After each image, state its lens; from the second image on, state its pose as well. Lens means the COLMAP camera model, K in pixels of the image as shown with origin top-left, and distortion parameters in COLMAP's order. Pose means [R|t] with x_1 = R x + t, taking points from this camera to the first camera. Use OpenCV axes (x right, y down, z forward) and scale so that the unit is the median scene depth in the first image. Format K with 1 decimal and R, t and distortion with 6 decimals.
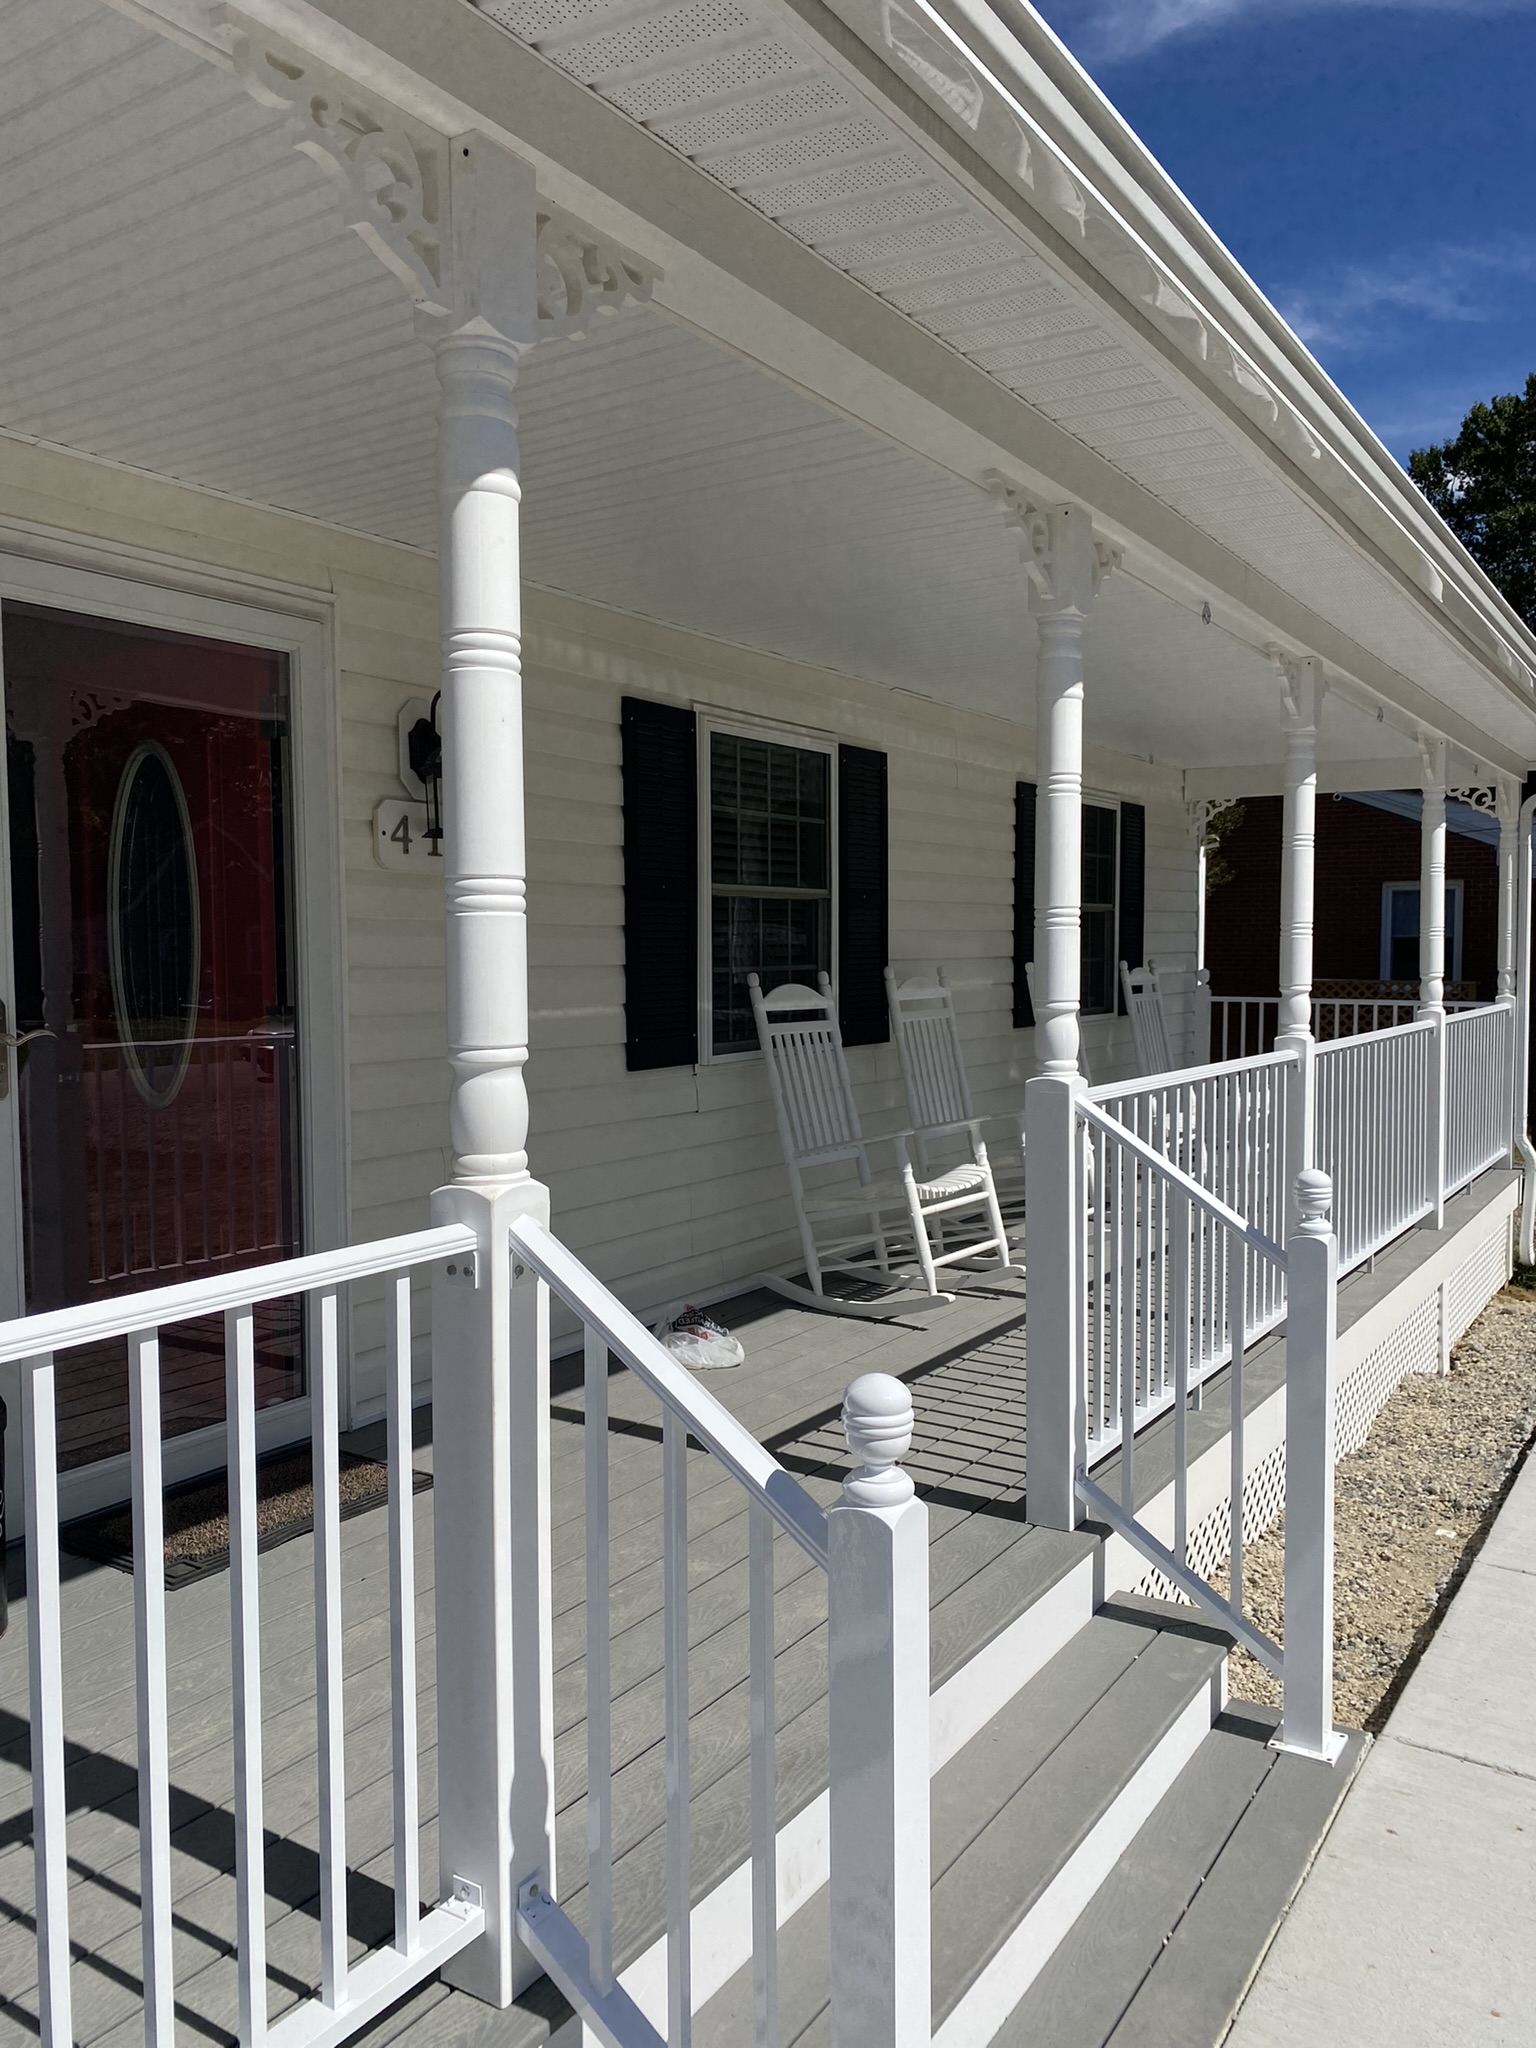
lens RADIAL K [[1542.6, 0, 775.7], [0, 1542.6, 1027.6], [0, 0, 1]] dist [0.012435, 0.000262]
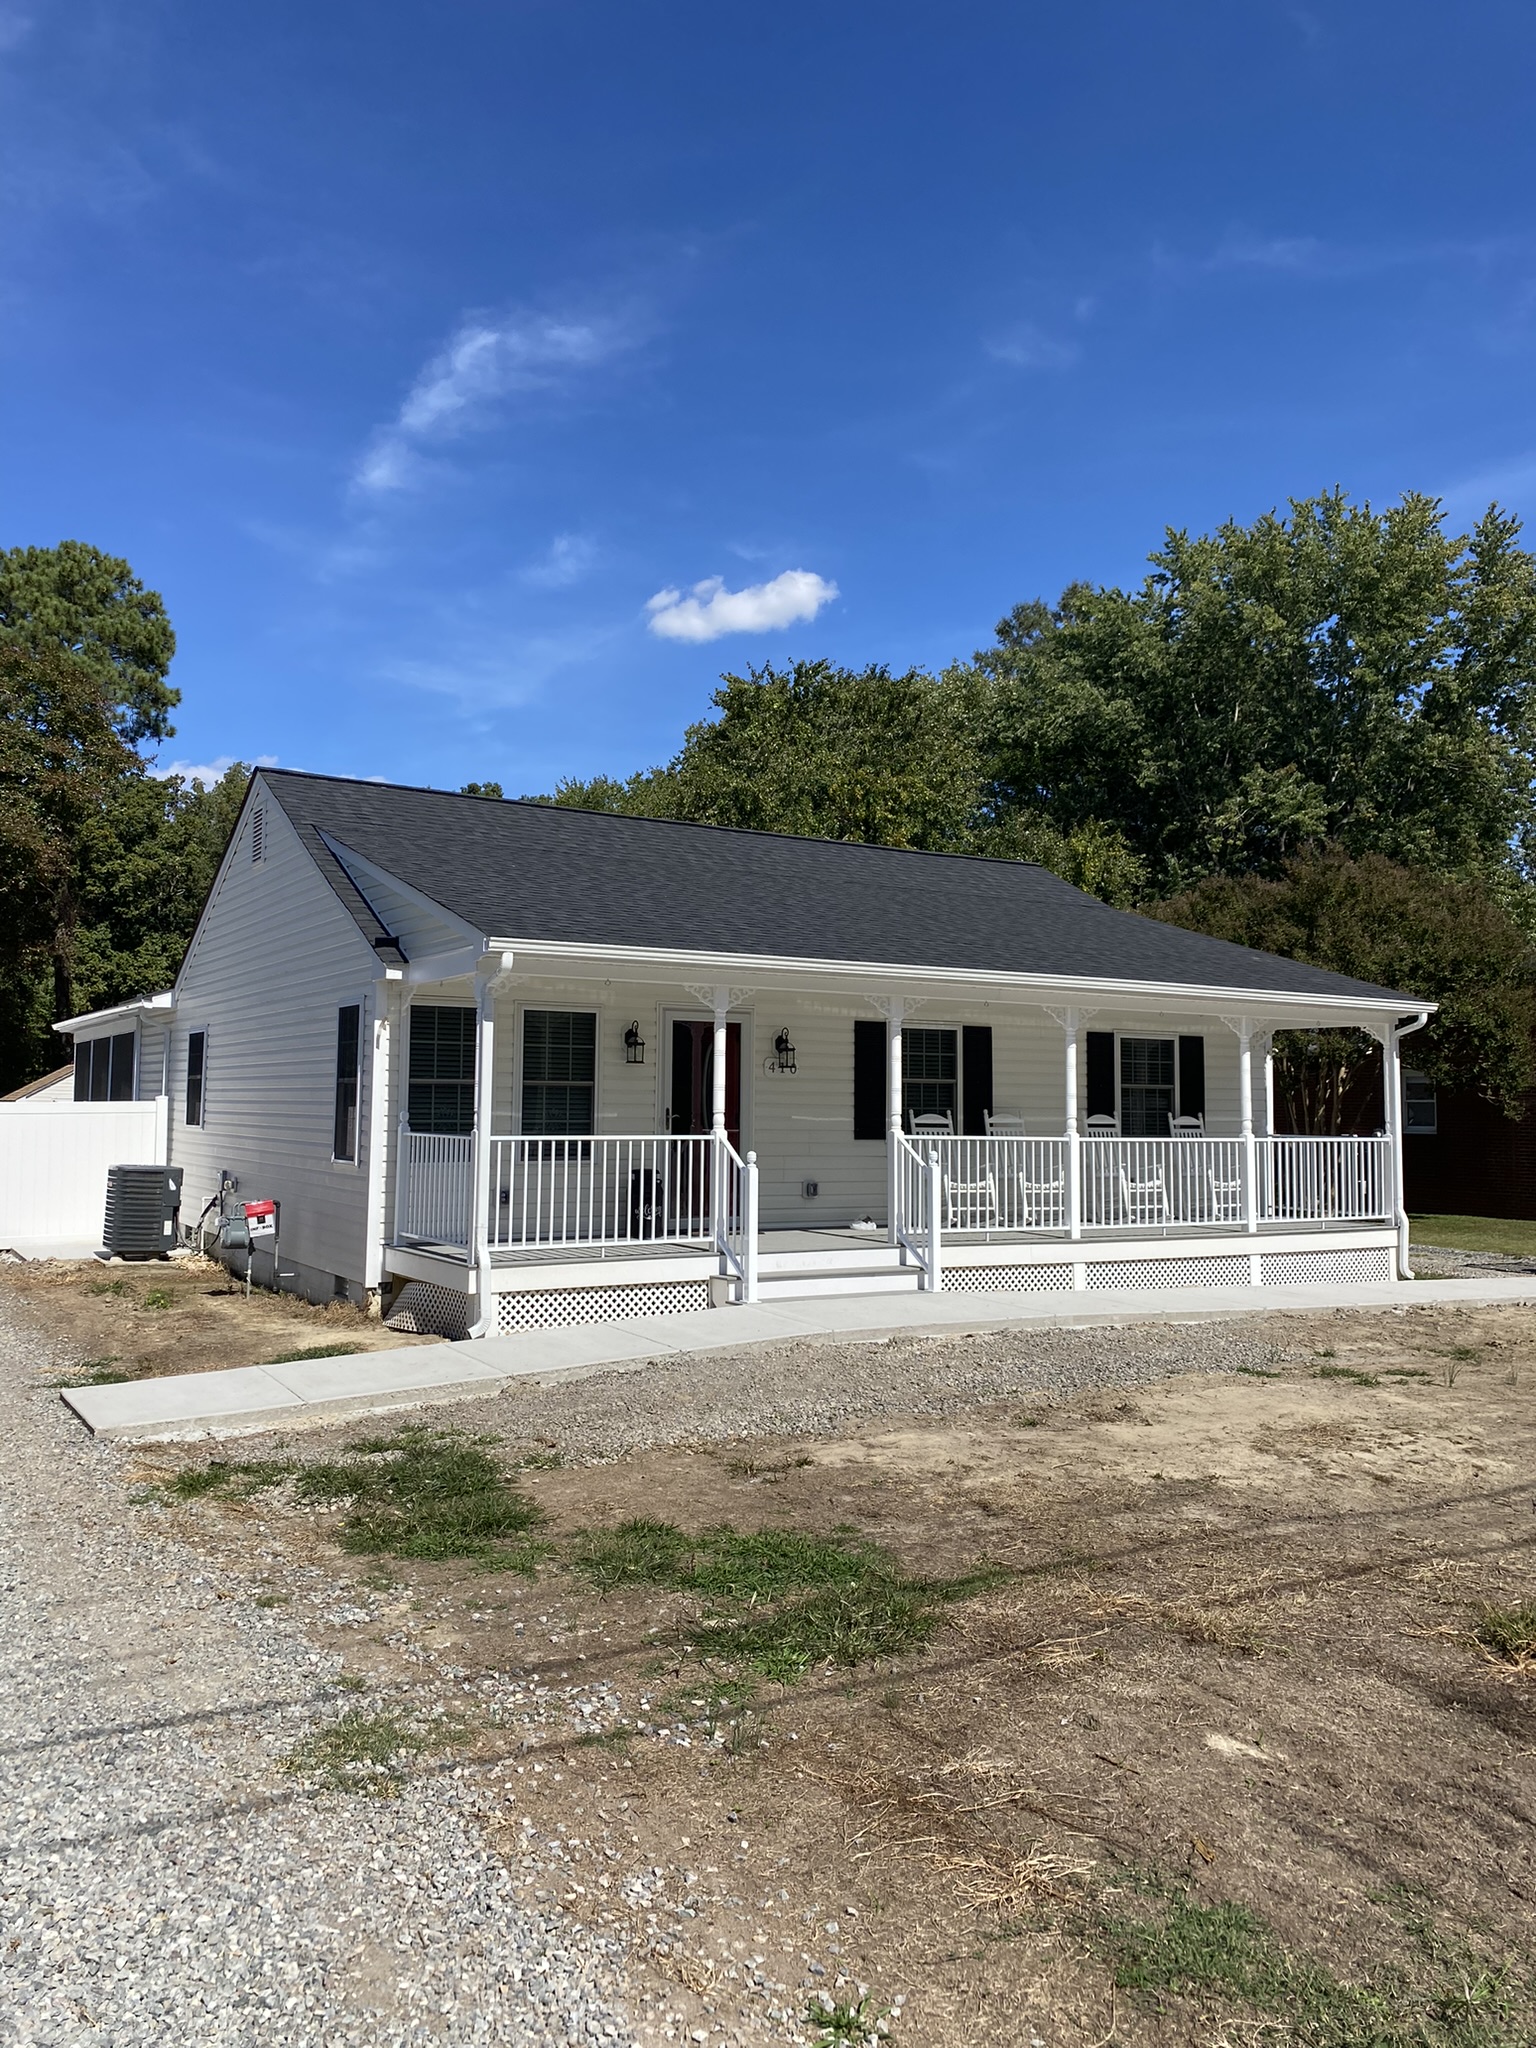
lens RADIAL K [[1542.6, 0, 768.4], [0, 1542.6, 1017.6], [0, 0, 1]] dist [0.012435, 0.000262]
pose [[0.892661, -0.013757, -0.450518, 1.165773], [-0.036572, 0.994028, -0.102819, 0.111810], [0.449242, 0.108259, 0.886827, -1.884789]]
